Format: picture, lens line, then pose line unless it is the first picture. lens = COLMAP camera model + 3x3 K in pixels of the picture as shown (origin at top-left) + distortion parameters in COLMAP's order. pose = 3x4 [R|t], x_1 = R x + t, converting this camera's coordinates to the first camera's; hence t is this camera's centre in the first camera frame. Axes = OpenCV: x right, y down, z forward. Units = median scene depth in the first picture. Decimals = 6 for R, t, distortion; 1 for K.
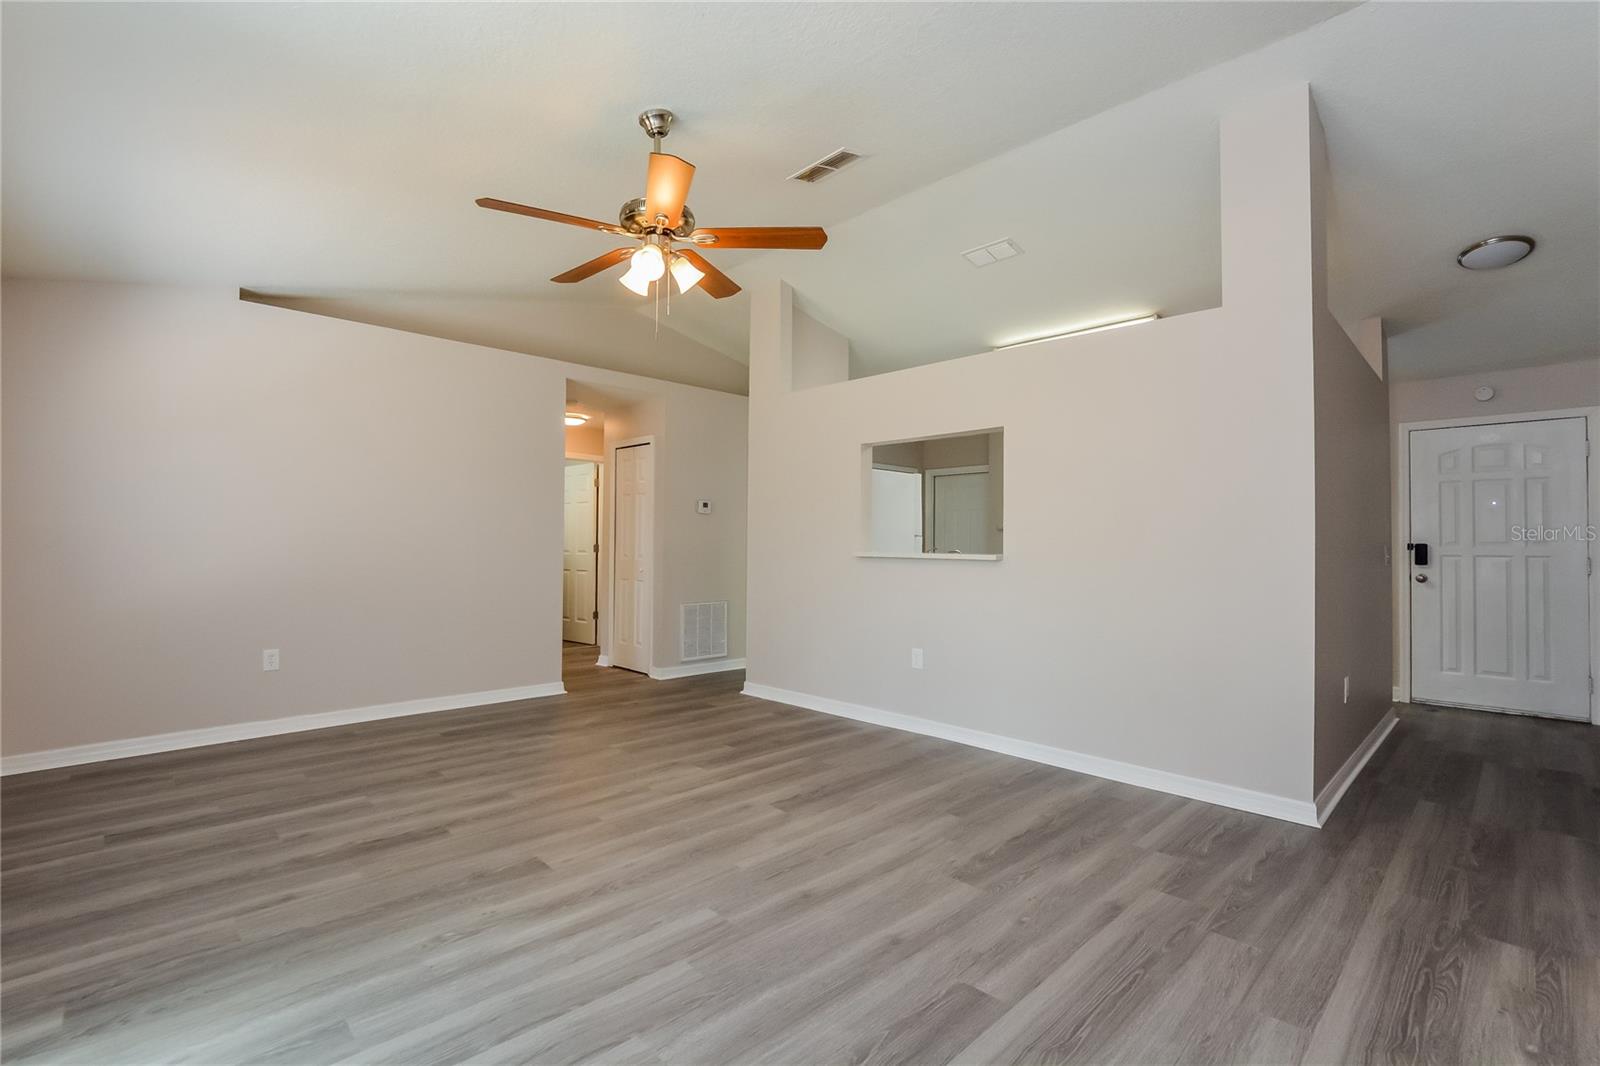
lens RADIAL K [[729.1, 0, 780.2], [0, 729.1, 527.0], [0, 0, 1]] dist [-0.011735, 0.000421]
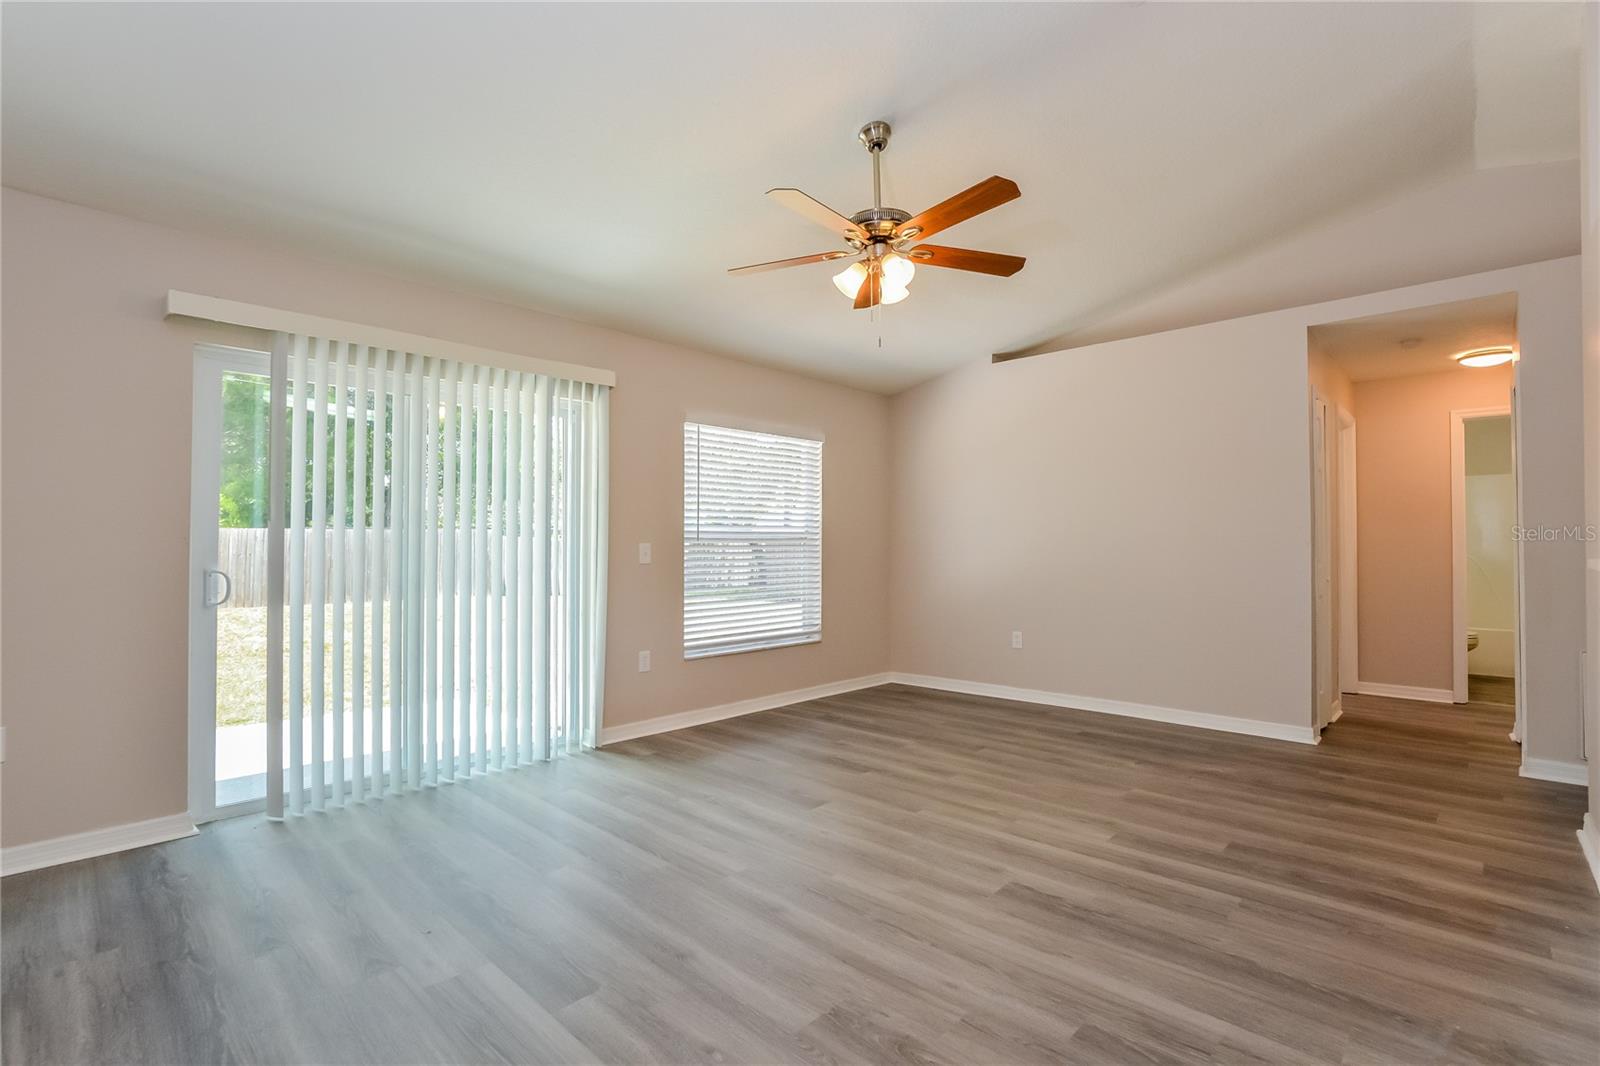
lens RADIAL K [[746.3, 0, 794.6], [0, 746.3, 547.2], [0, 0, 1]] dist [-0.013148, 0.000647]
pose [[0.036373, -0.006914, -0.999314, 0.761464], [0.028655, 0.999572, -0.005873, 0.022813], [0.998927, -0.028422, 0.036555, 0.741468]]
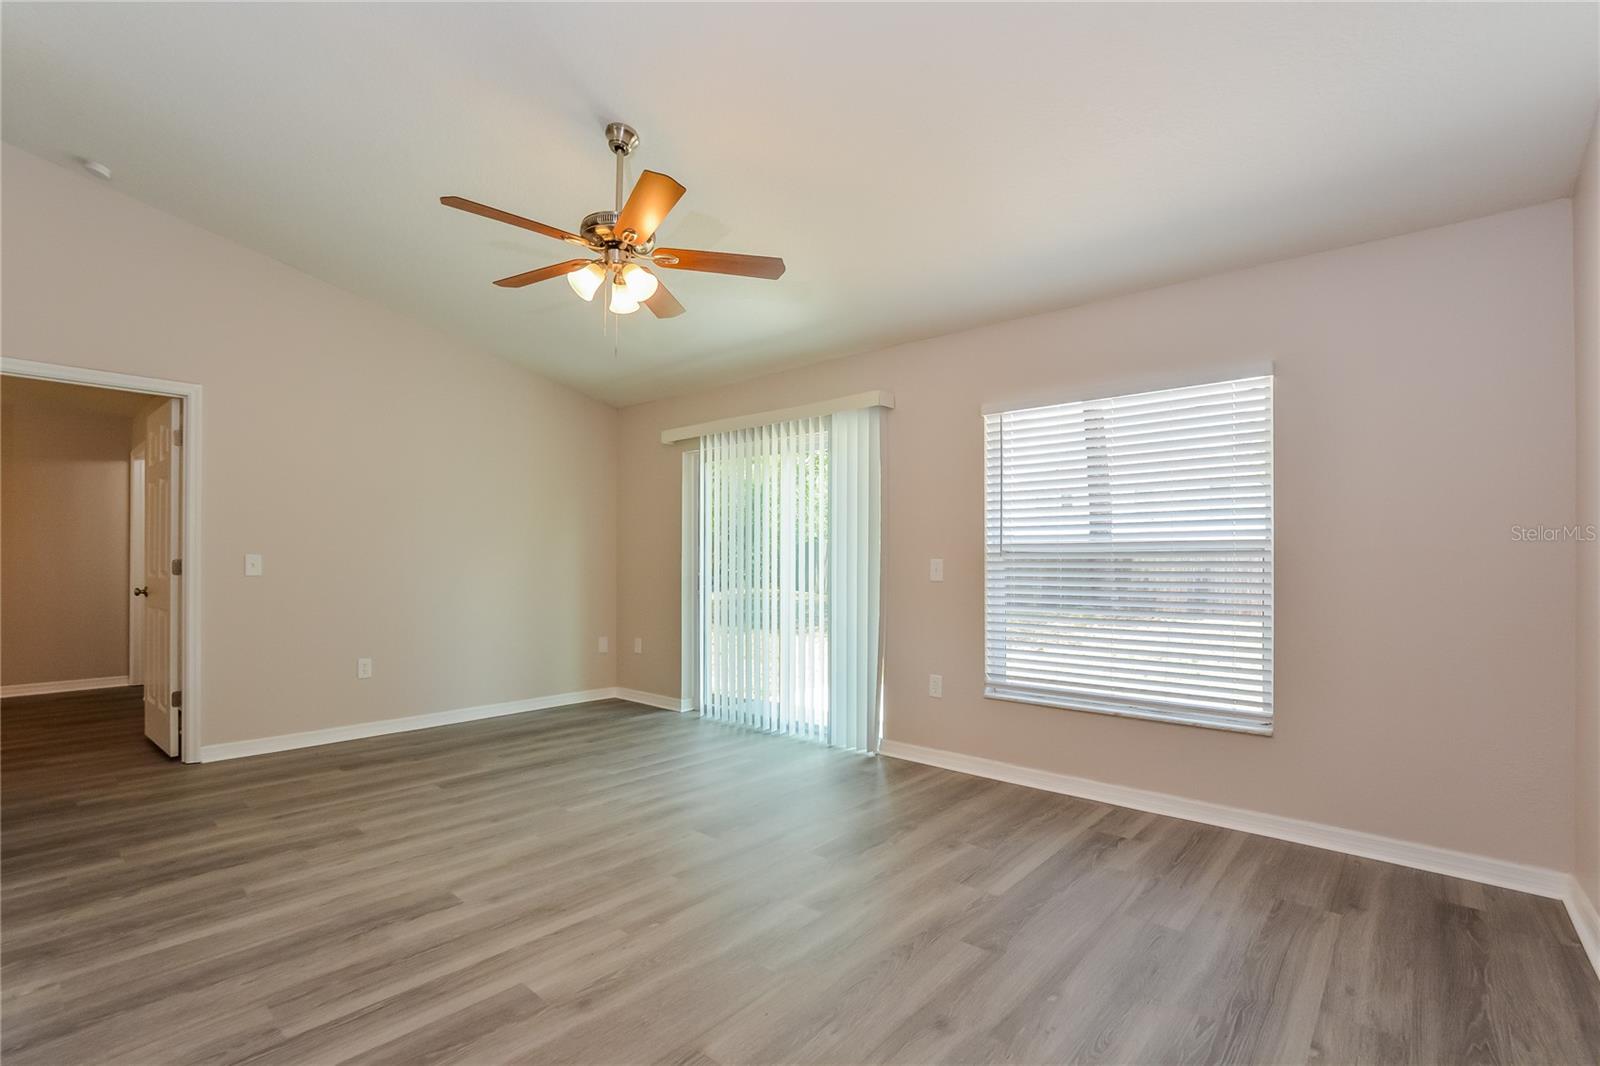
lens RADIAL K [[711.3, 0, 752.6], [0, 711.3, 562.8], [0, 0, 1]] dist [-0.032692, 0.011589]
pose [[-0.998510, -0.011813, -0.053281, -0.271058], [-0.010432, 0.999604, -0.026117, 0.041774], [0.053568, -0.025522, -0.998238, 1.739576]]
